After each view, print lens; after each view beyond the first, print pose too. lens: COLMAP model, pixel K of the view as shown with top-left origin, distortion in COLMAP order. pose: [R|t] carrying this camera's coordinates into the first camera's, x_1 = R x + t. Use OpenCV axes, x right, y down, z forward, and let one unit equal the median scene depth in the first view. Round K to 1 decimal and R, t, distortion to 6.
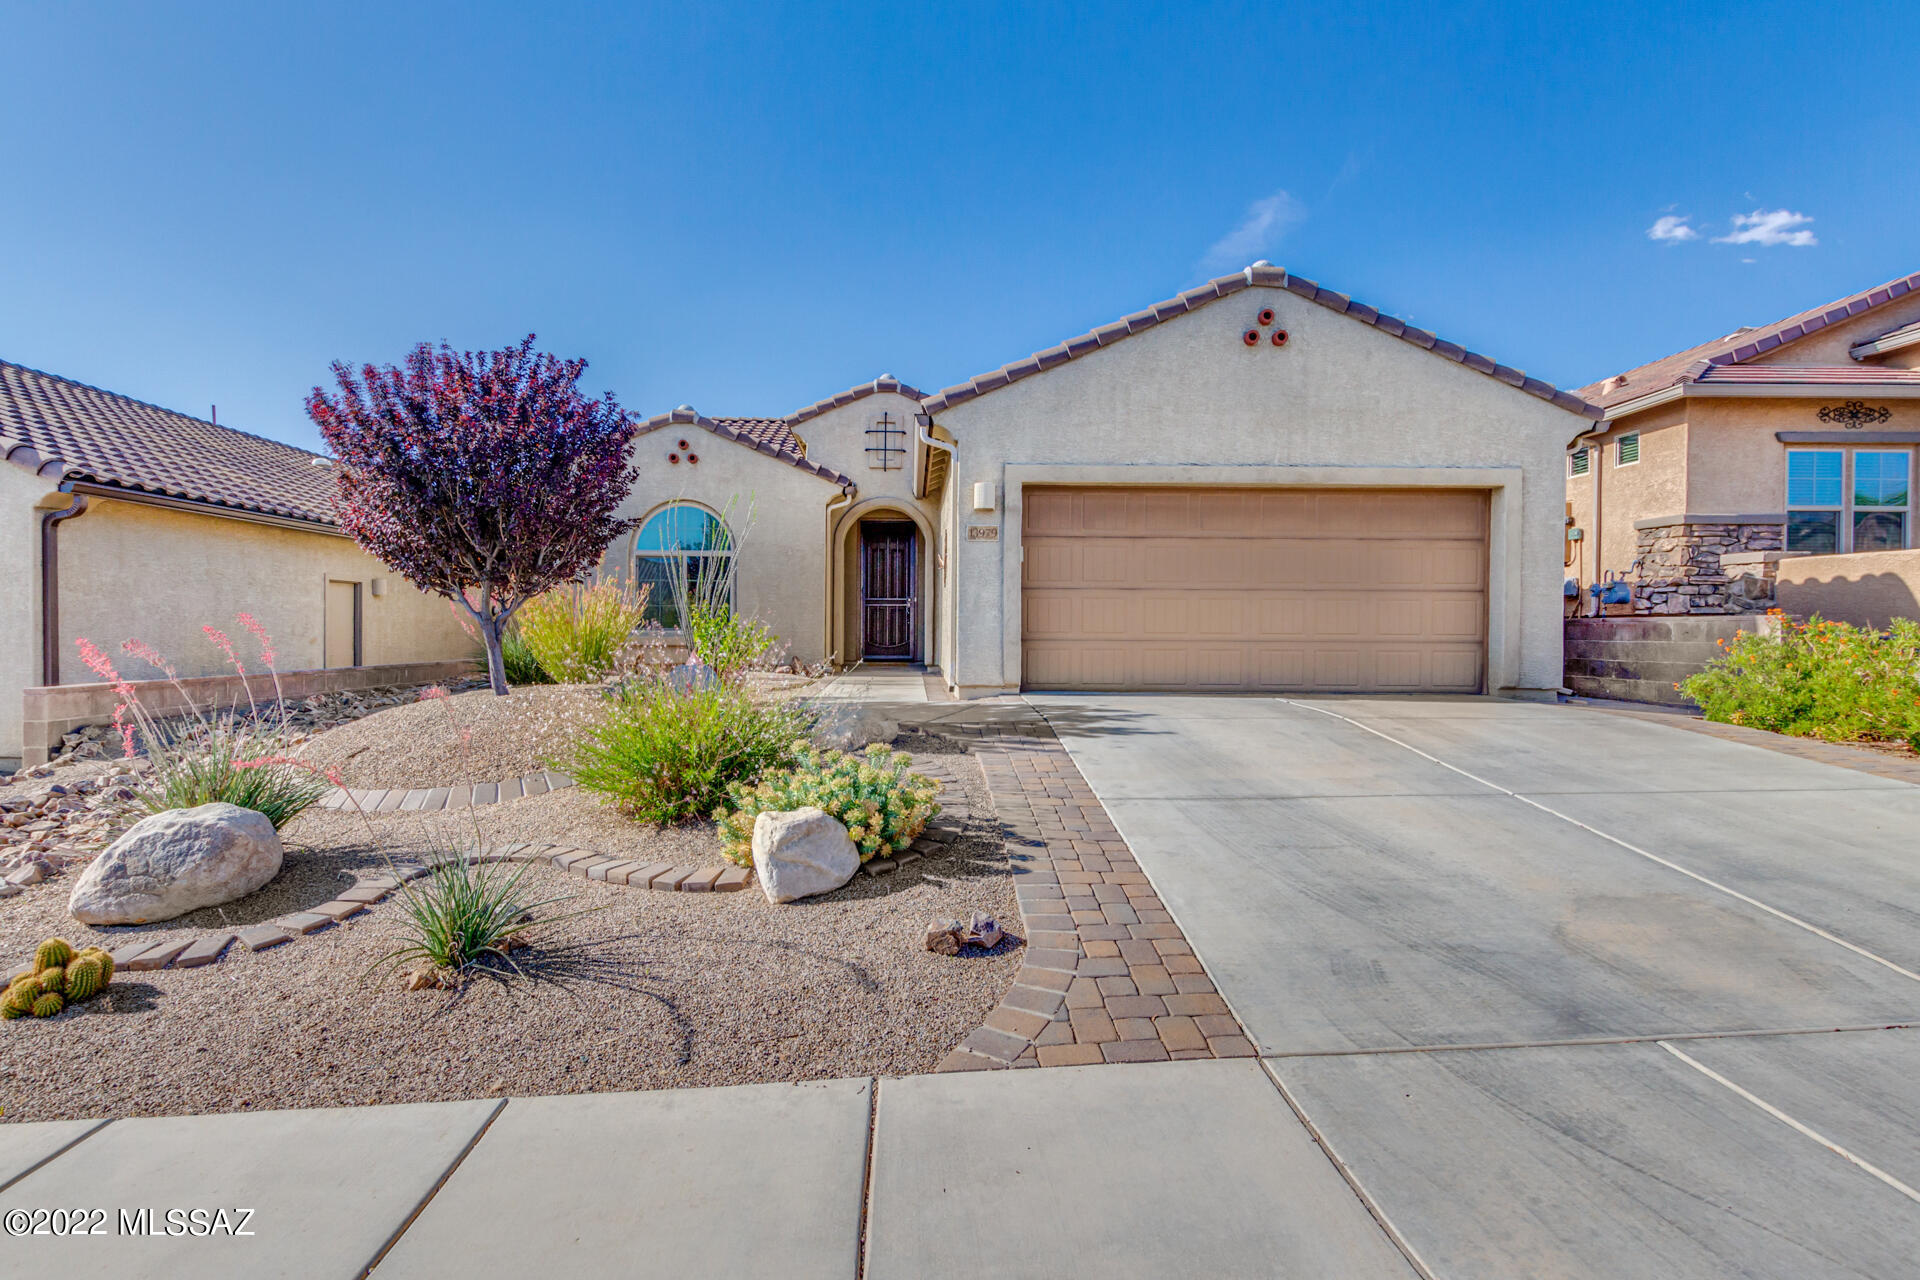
lens RADIAL K [[939.3, 0, 960.0], [0, 939.3, 640.0], [0, 0, 1]] dist [0.006048, 0.000015]
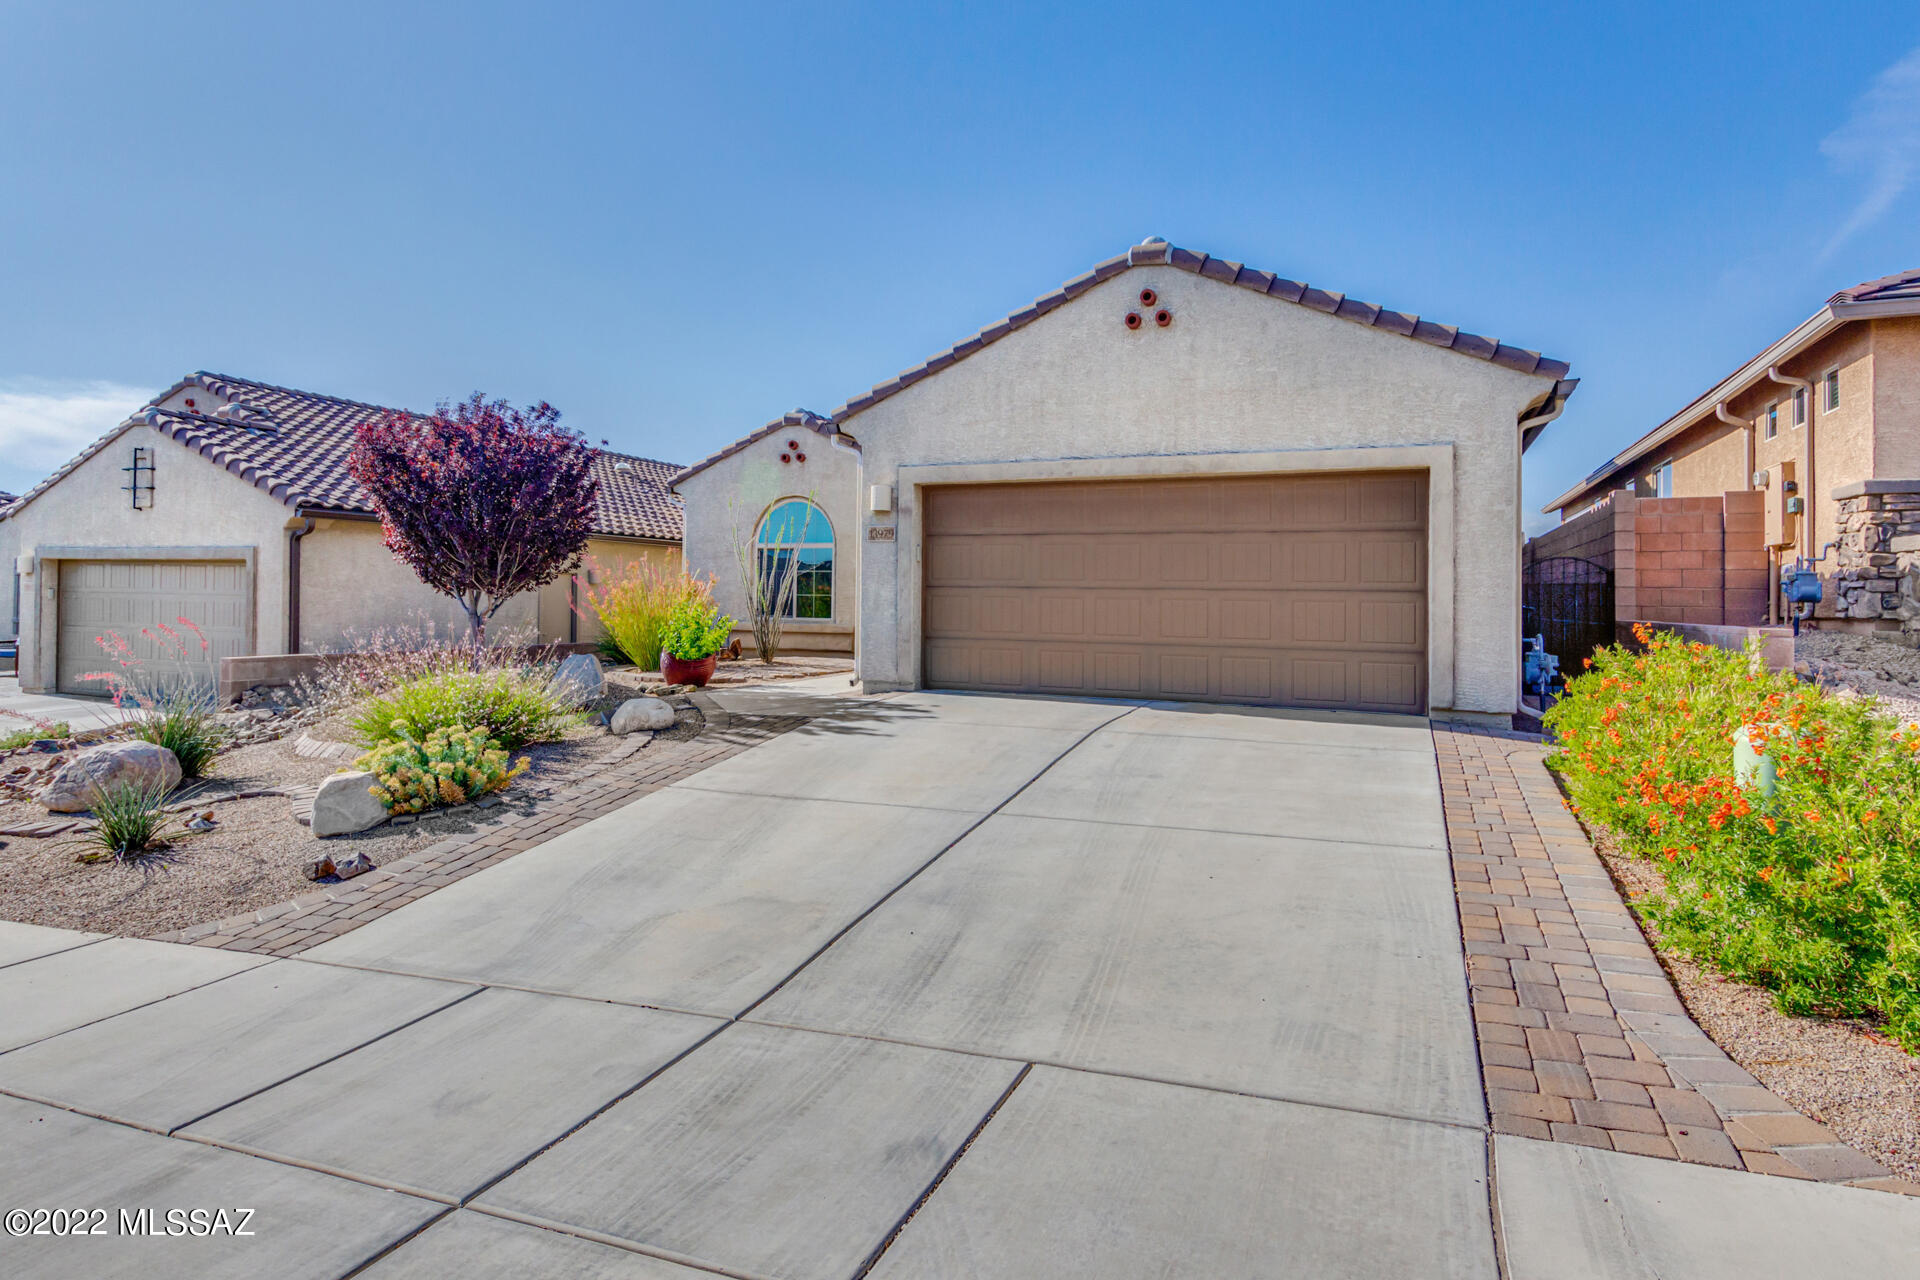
lens RADIAL K [[1044.2, 0, 966.5], [0, 1044.2, 592.3], [0, 0, 1]] dist [0.012240, 0.000022]
pose [[0.914452, 0.004539, -0.404668, 0.577100], [-0.014247, 0.999678, -0.020983, -0.026415], [0.404443, 0.024954, 0.914223, -0.013516]]
